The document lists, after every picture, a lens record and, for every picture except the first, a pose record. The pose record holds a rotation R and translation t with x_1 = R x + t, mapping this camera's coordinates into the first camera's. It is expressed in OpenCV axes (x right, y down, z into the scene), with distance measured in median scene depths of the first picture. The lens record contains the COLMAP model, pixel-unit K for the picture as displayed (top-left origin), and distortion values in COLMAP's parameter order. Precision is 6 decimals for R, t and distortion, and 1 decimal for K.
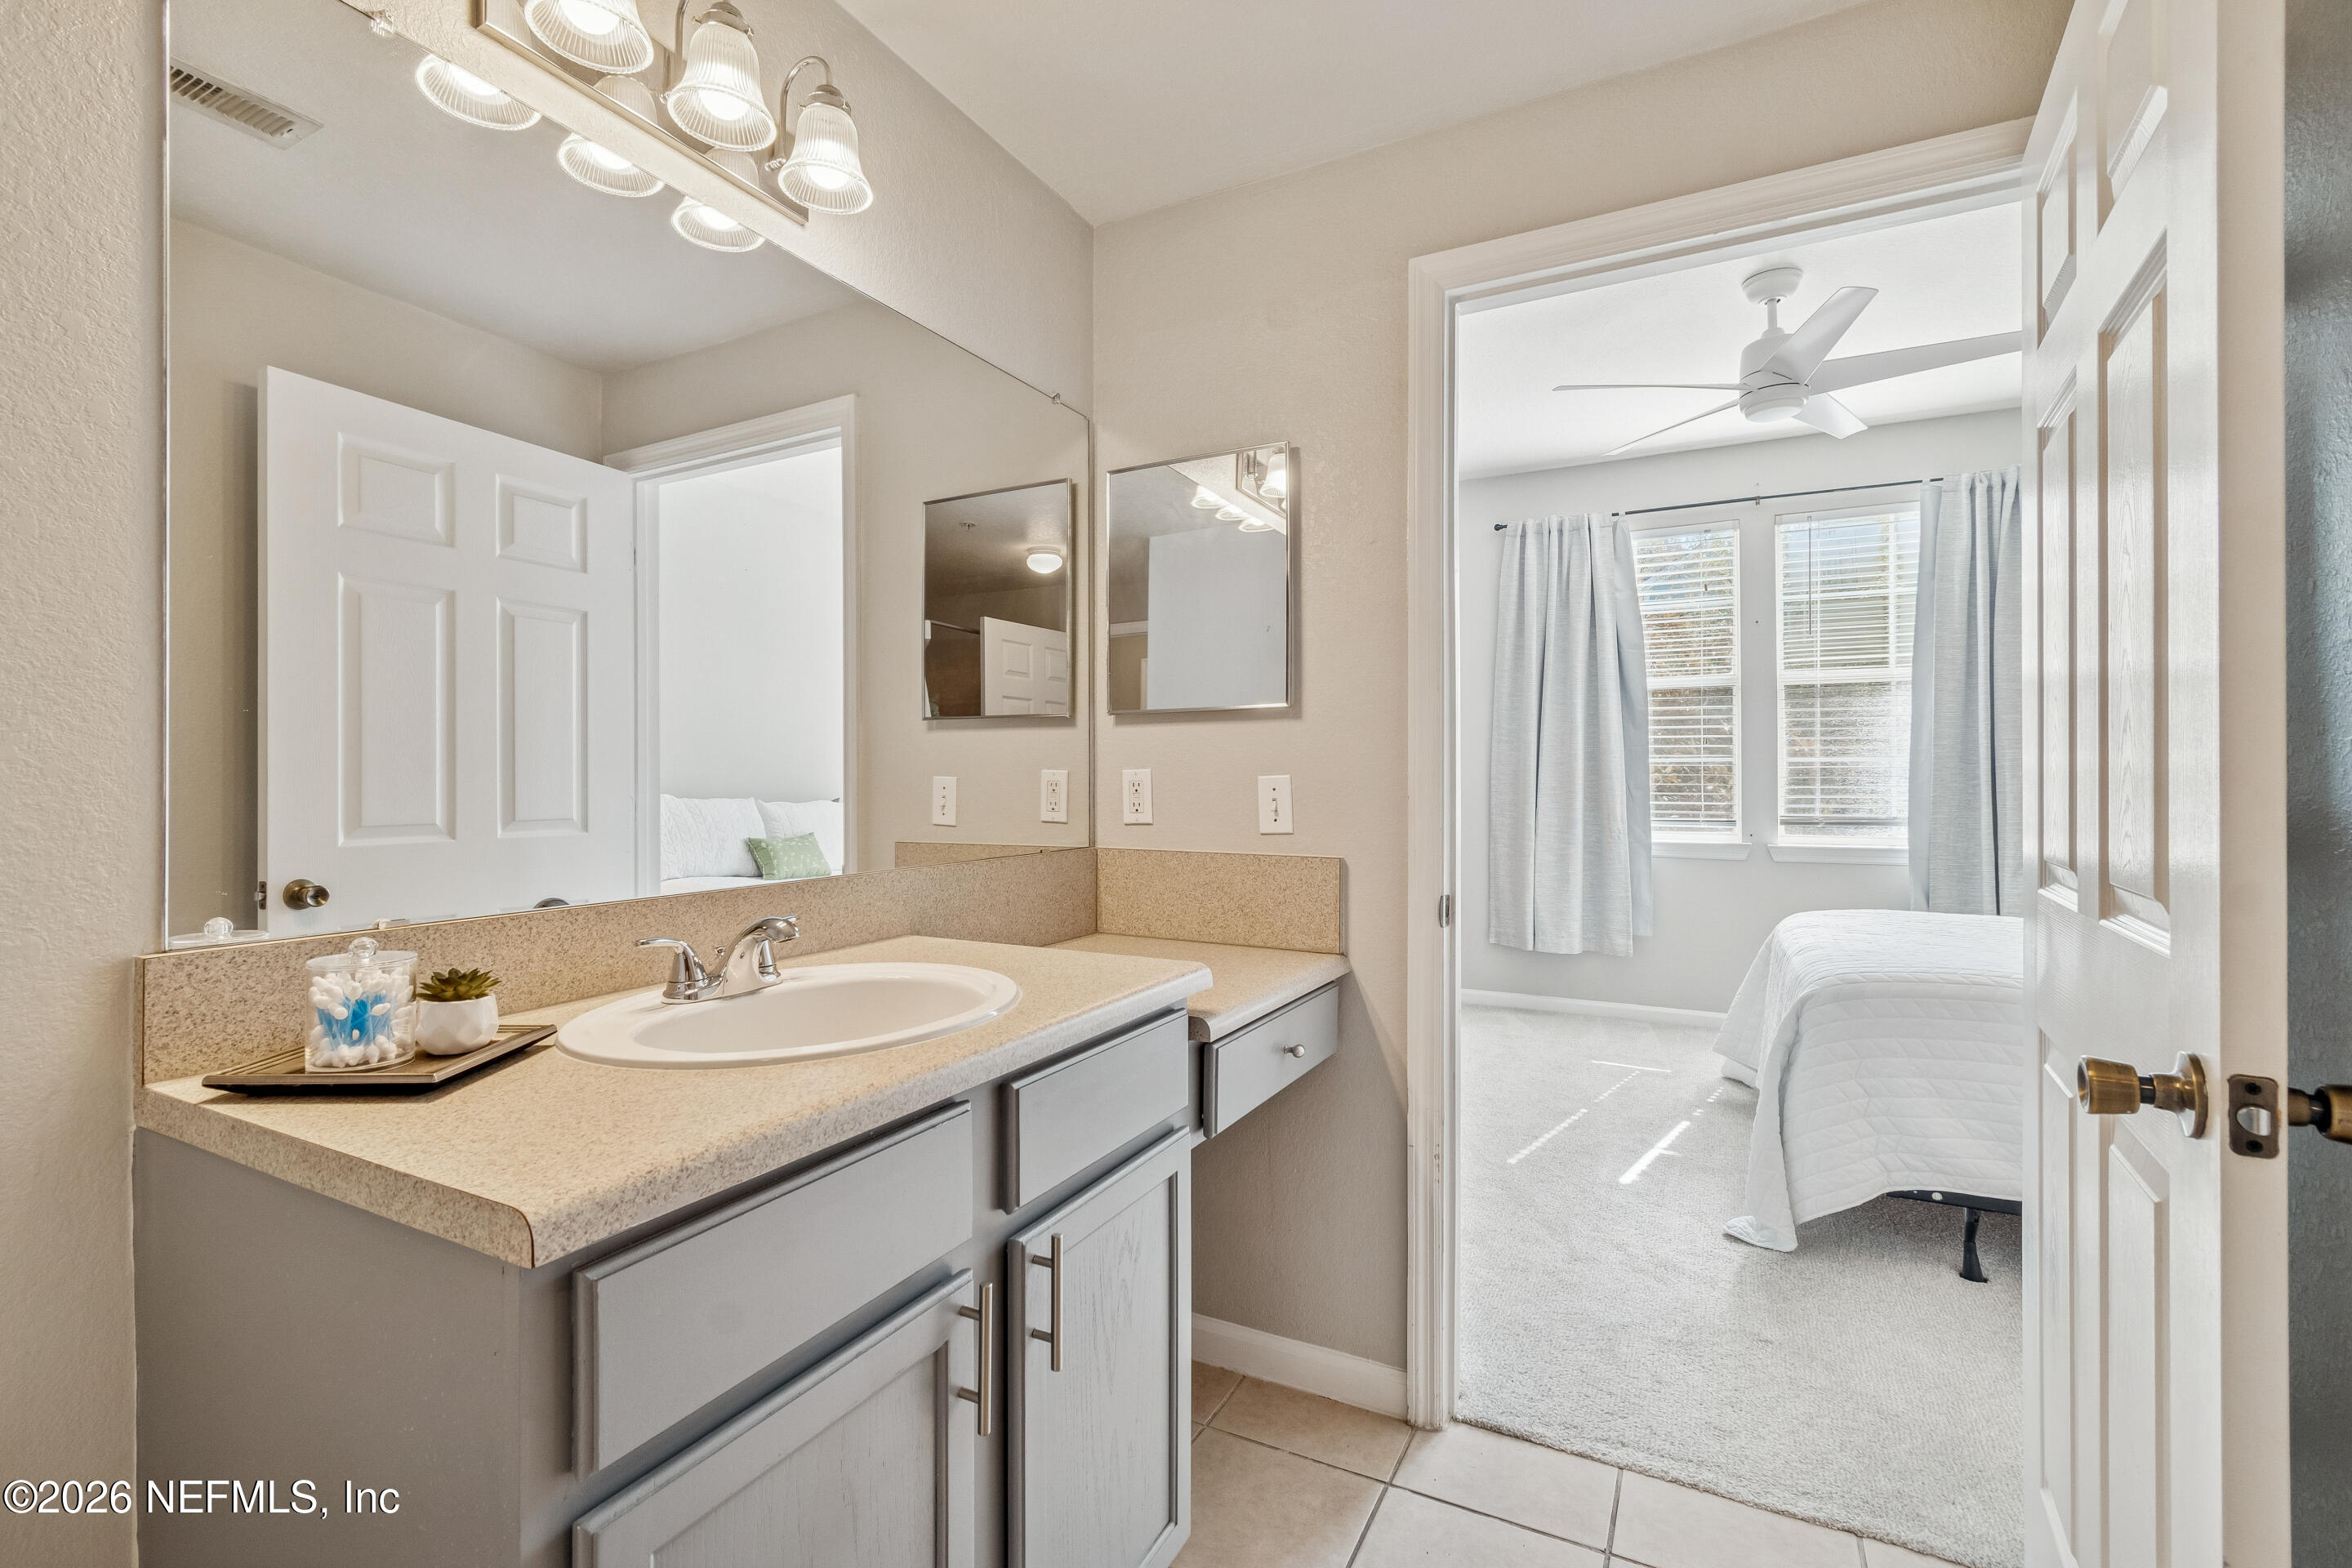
lens RADIAL K [[1049.3, 0, 1198.9], [0, 1049.3, 791.5], [0, 0, 1]] dist [0.003779, -0.001213]
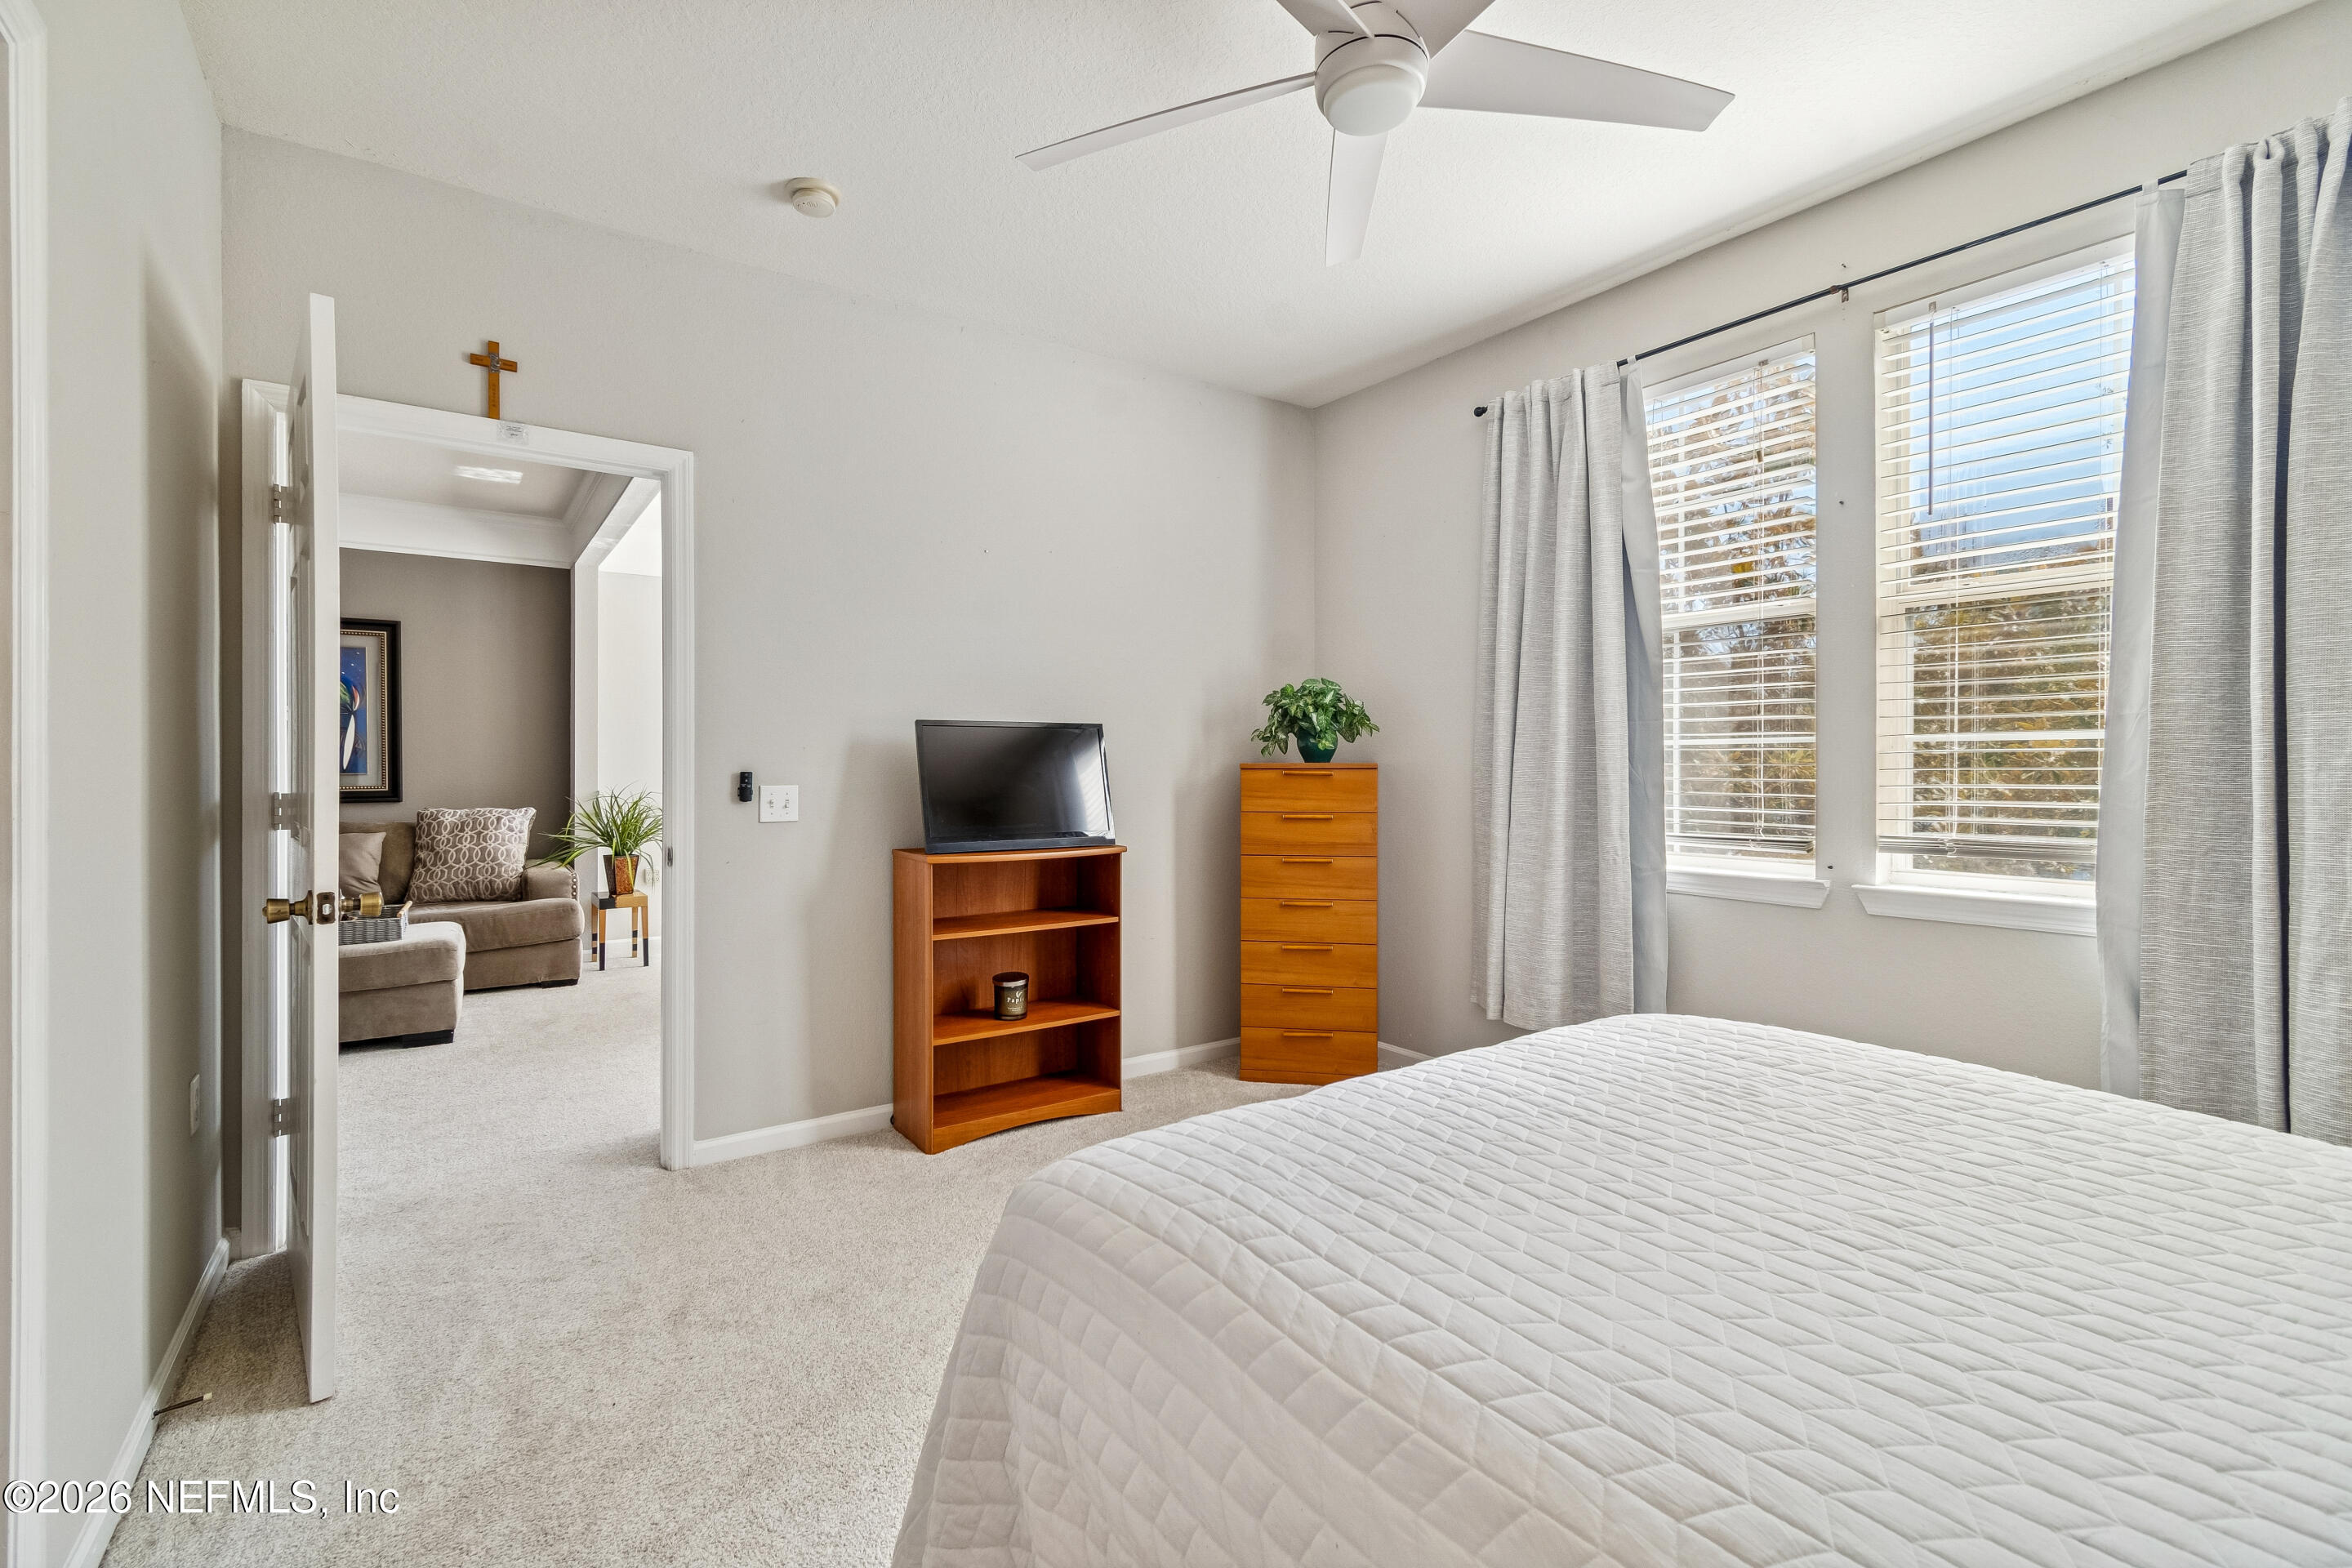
lens RADIAL K [[1049.3, 0, 1194.2], [0, 1049.3, 784.8], [0, 0, 1]] dist [0.003779, -0.001213]
pose [[0.889381, 0.006079, -0.457126, 0.466772], [-0.003608, 0.999974, 0.006279, -0.006821], [0.457152, -0.003935, 0.889380, 0.304586]]
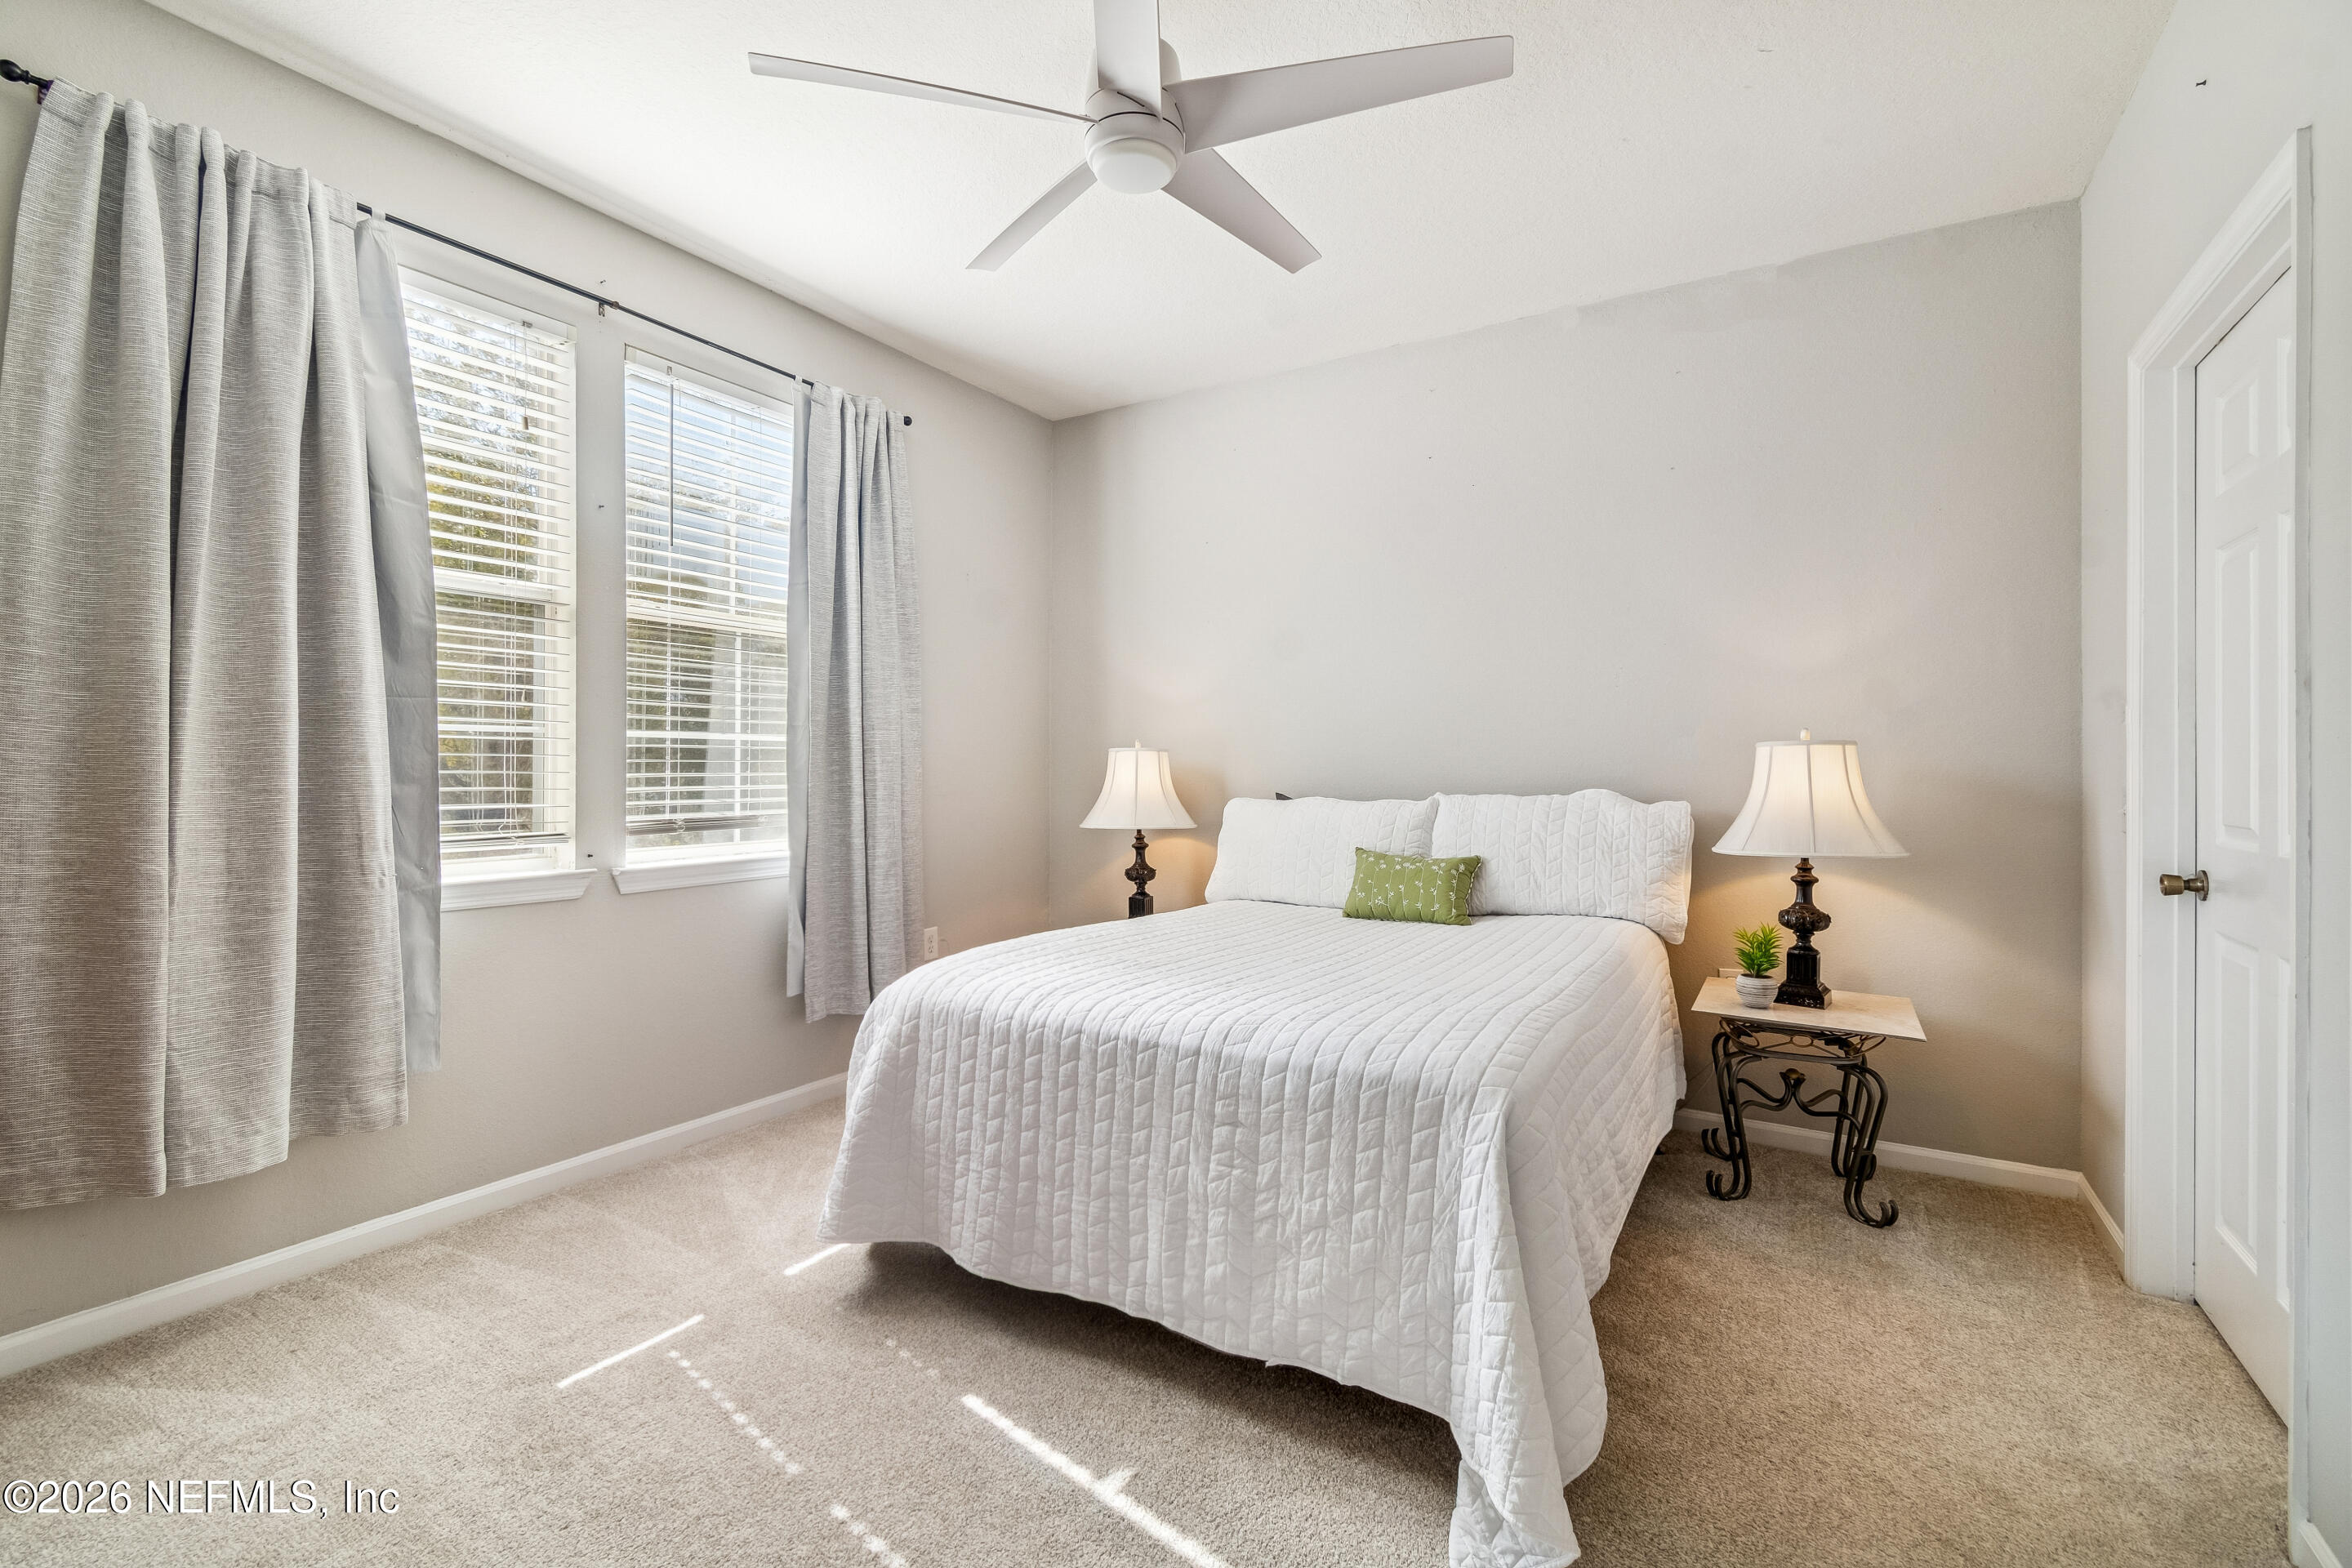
lens RADIAL K [[1049.3, 0, 1164.5], [0, 1049.3, 759.1], [0, 0, 1]] dist [0.003779, -0.001213]
pose [[0.078654, 0.003308, 0.996896, -0.052772], [0.000075, 0.999994, -0.003324, -0.011785], [-0.996902, 0.000336, 0.078654, 0.606745]]
